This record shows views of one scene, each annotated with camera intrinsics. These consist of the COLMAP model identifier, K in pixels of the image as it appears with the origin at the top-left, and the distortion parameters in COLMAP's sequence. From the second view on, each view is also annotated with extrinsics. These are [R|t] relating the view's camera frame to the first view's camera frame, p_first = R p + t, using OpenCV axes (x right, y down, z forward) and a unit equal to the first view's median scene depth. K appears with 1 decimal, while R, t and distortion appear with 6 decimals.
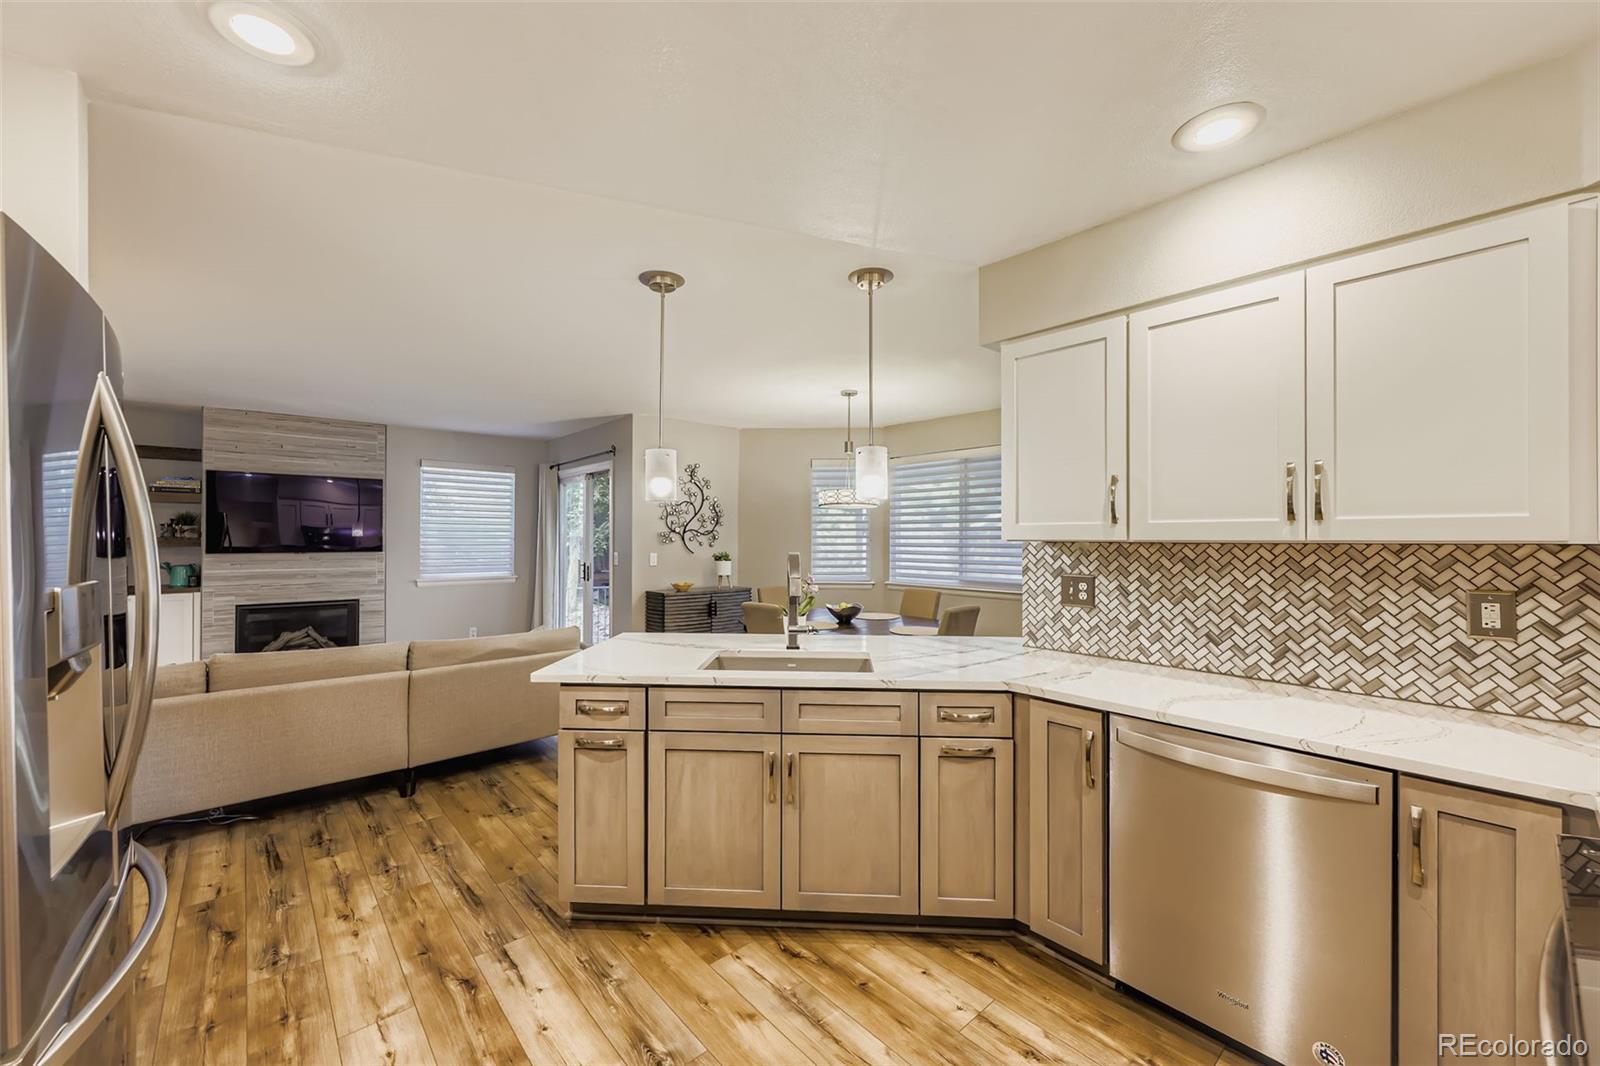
lens RADIAL K [[625.5, 0, 791.8], [0, 625.5, 531.8], [0, 0, 1]] dist [0.002227, -0.000883]
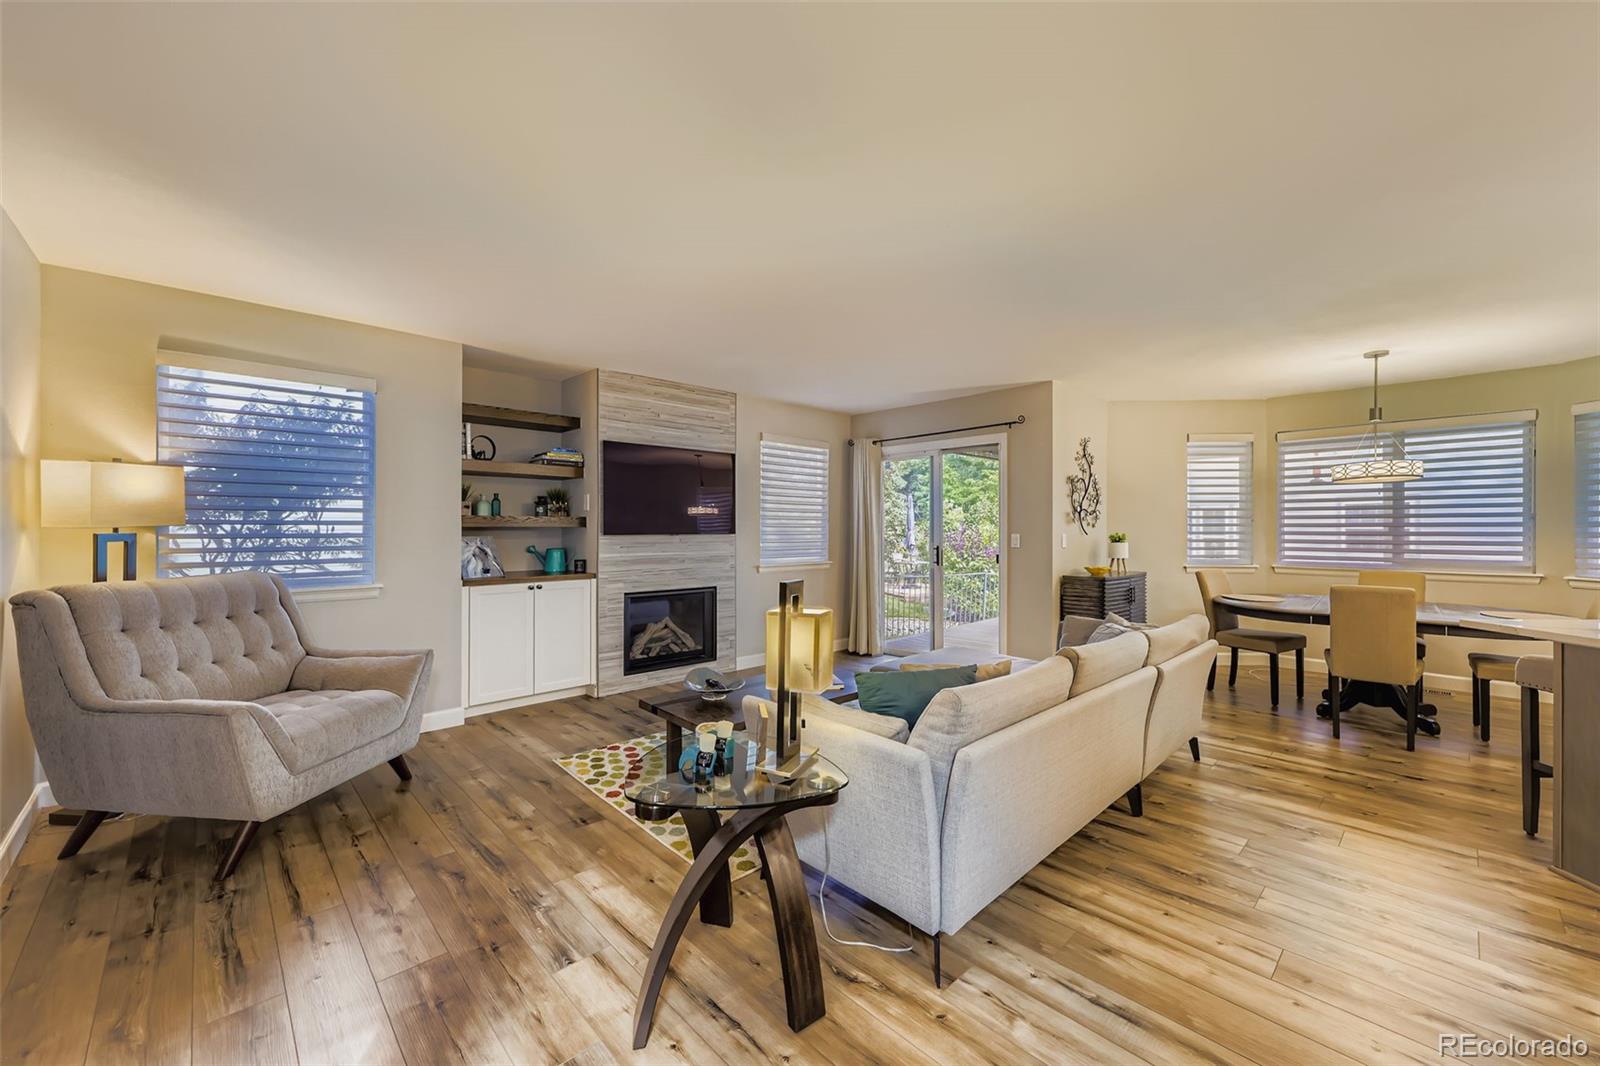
lens RADIAL K [[625.5, 0, 795.2], [0, 625.5, 528.9], [0, 0, 1]] dist [0.002227, -0.000883]
pose [[0.999579, -0.002418, 0.028904, -1.478889], [0.001930, 0.999855, 0.016917, 0.024541], [-0.028941, -0.016854, 0.999439, 0.227551]]
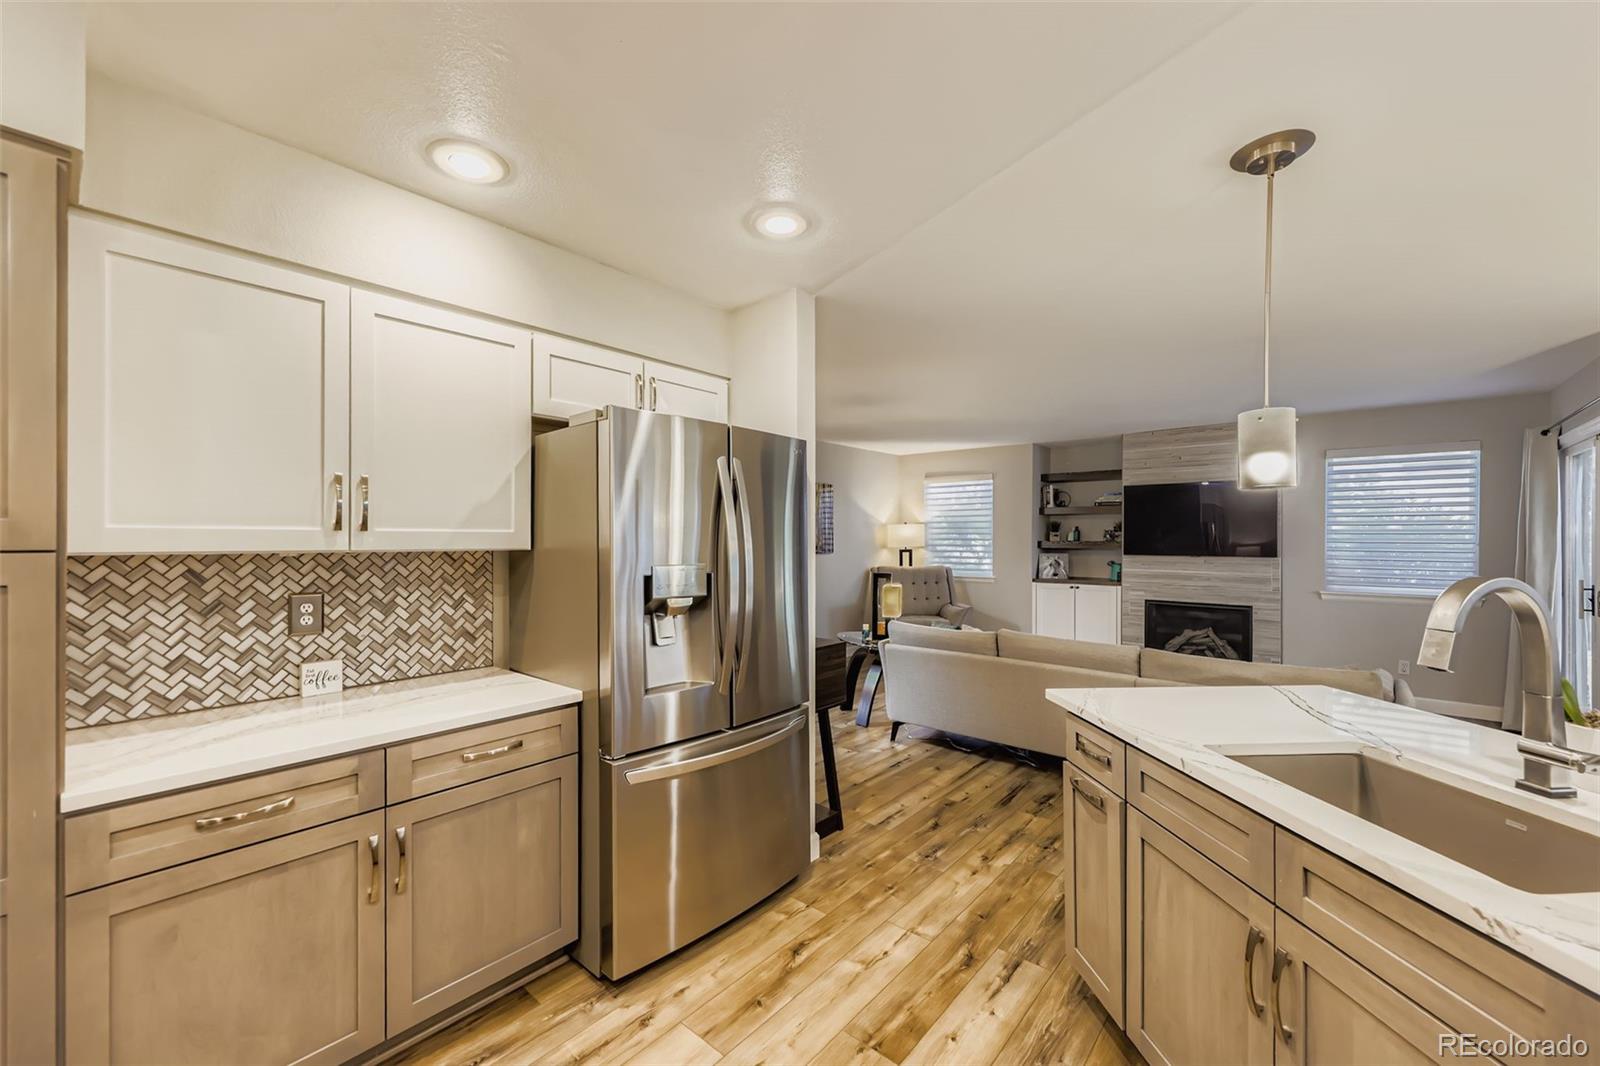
lens RADIAL K [[625.5, 0, 799.2], [0, 625.5, 536.3], [0, 0, 1]] dist [0.002227, -0.000883]
pose [[0.142417, -0.008135, -0.989773, 0.388422], [0.009693, 0.999930, -0.006824, 0.002058], [0.989759, -0.008623, 0.142486, 0.434820]]
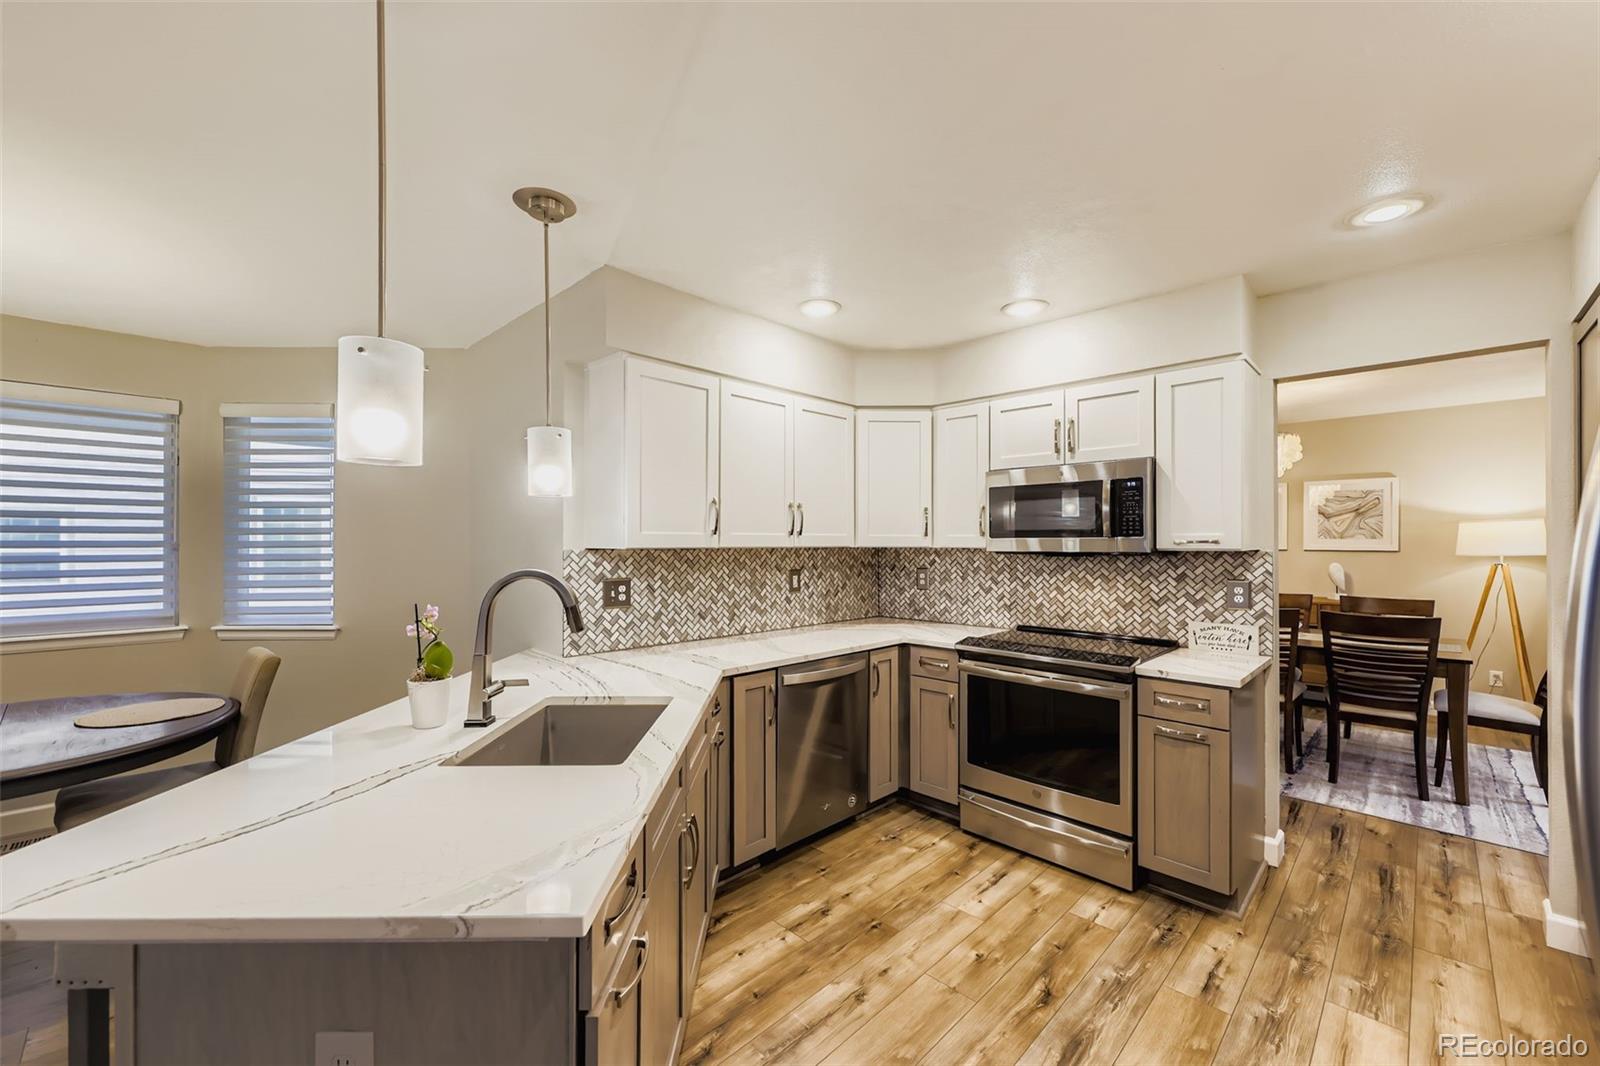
lens RADIAL K [[625.5, 0, 808.3], [0, 625.5, 541.2], [0, 0, 1]] dist [0.002227, -0.000883]
pose [[-0.076156, 0.004038, 0.997088, -0.681453], [-0.009012, 0.999948, -0.004738, 0.004861], [-0.997055, -0.009346, -0.076116, 0.768516]]
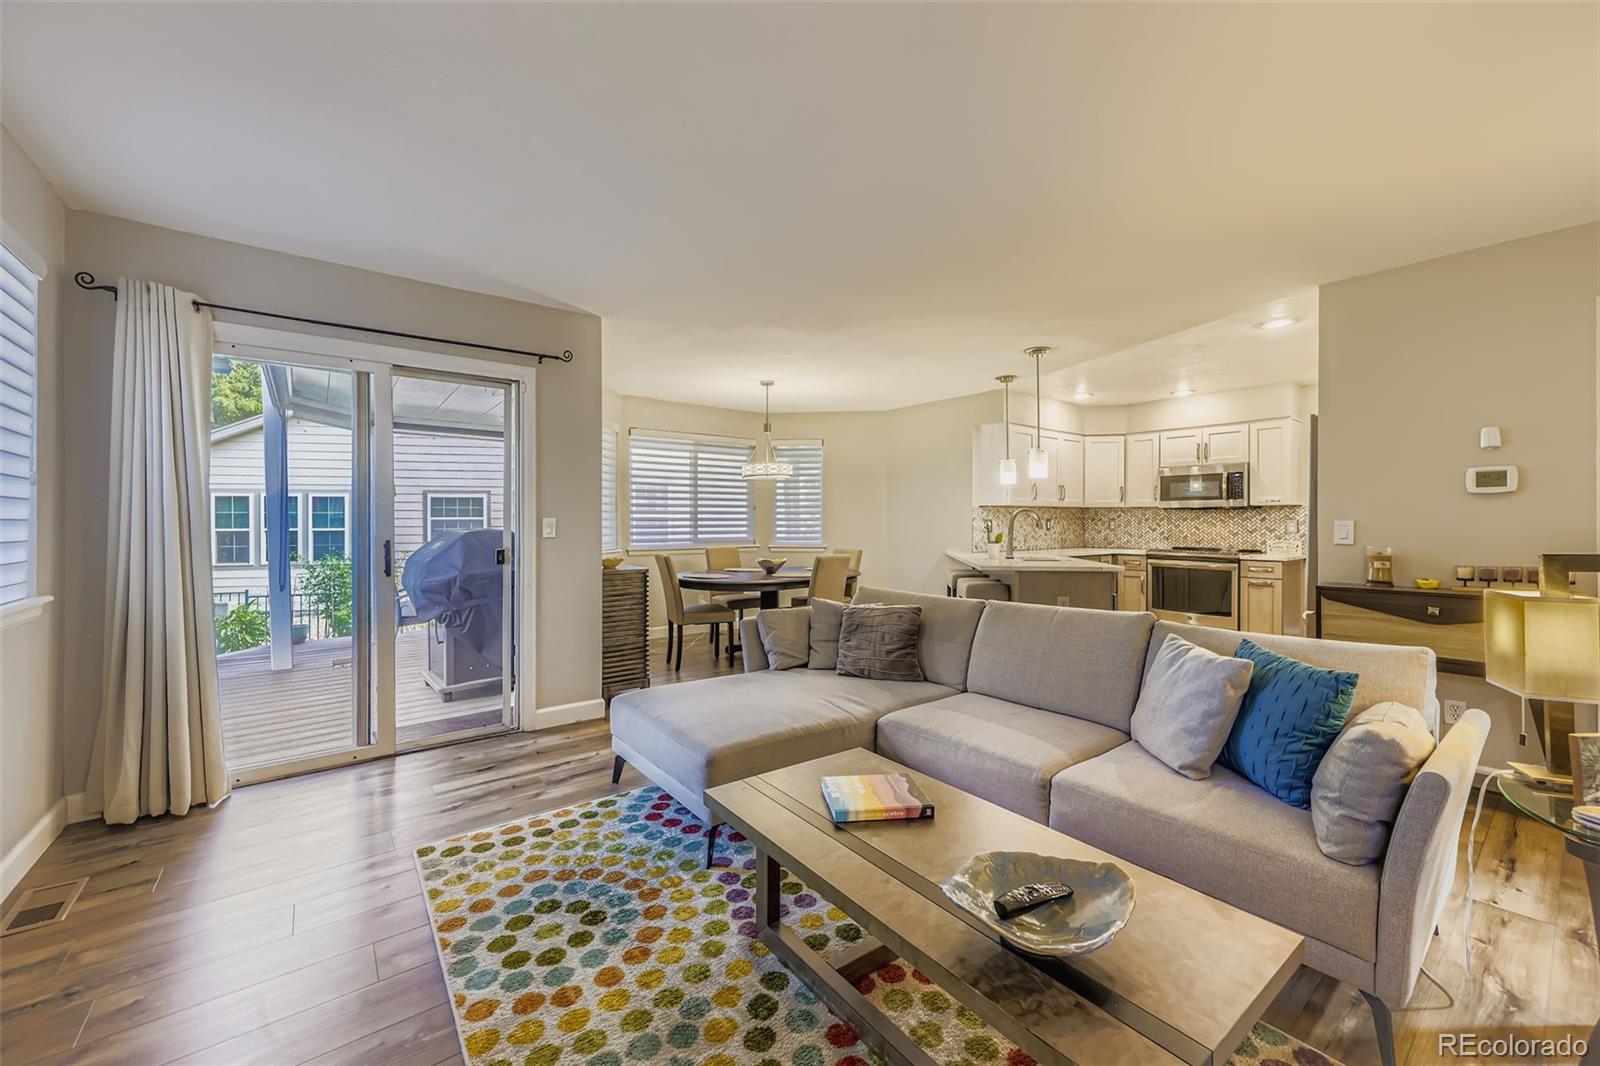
lens RADIAL K [[625.5, 0, 791.3], [0, 625.5, 522.5], [0, 0, 1]] dist [0.002227, -0.000883]
pose [[0.059912, -0.000468, 0.998204, -2.122131], [-0.008056, 0.999967, 0.000952, 0.086923], [-0.998171, -0.008099, 0.059906, 1.678061]]
